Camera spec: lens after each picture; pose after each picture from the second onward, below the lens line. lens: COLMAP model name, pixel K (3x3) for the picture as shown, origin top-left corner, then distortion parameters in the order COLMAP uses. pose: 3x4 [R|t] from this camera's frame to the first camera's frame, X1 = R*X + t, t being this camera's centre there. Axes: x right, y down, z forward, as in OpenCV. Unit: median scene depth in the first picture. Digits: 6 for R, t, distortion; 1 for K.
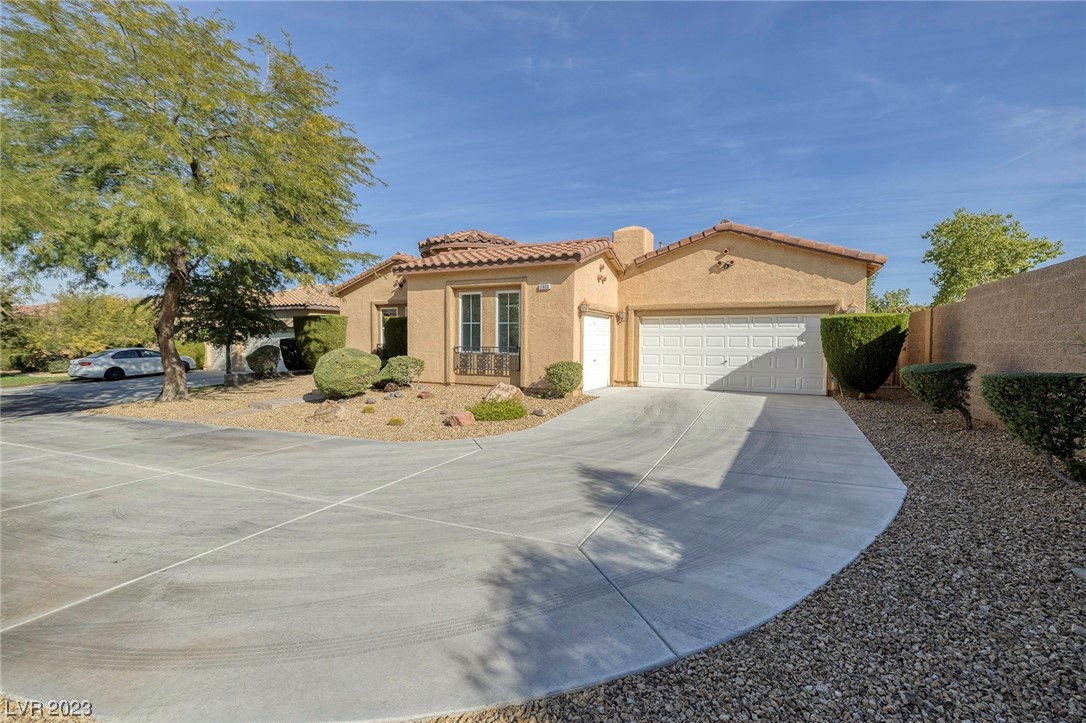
lens RADIAL K [[474.0, 0, 545.3], [0, 474.0, 360.5], [0, 0, 1]] dist [0.004462, 0.000217]
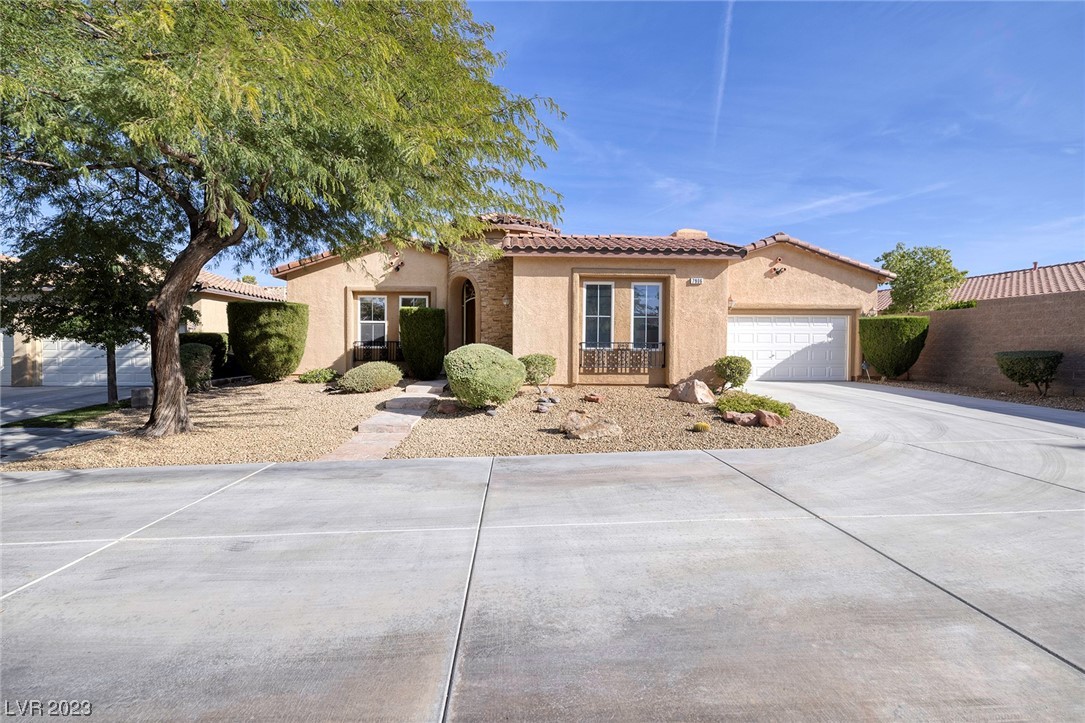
lens RADIAL K [[473.6, 0, 538.4], [0, 473.6, 358.3], [0, 0, 1]] dist [0.004462, 0.000217]
pose [[0.882916, -0.016213, 0.469251, -0.683419], [0.020079, 0.999793, -0.003236, 0.001297], [-0.469102, 0.012279, 0.883059, 0.261986]]
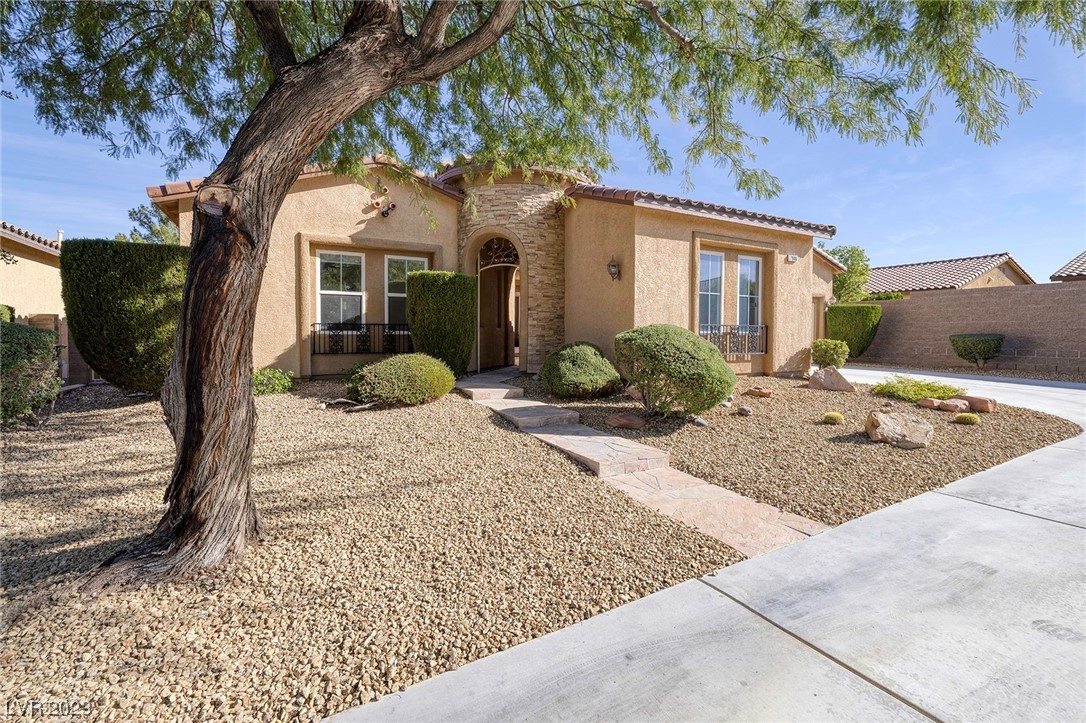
lens RADIAL K [[474.0, 0, 538.2], [0, 474.0, 354.9], [0, 0, 1]] dist [0.004462, 0.000217]
pose [[0.577433, -0.038614, 0.815525, -0.927780], [0.035098, 0.999132, 0.022456, -0.008498], [-0.815683, 0.015657, 0.578287, 0.793725]]
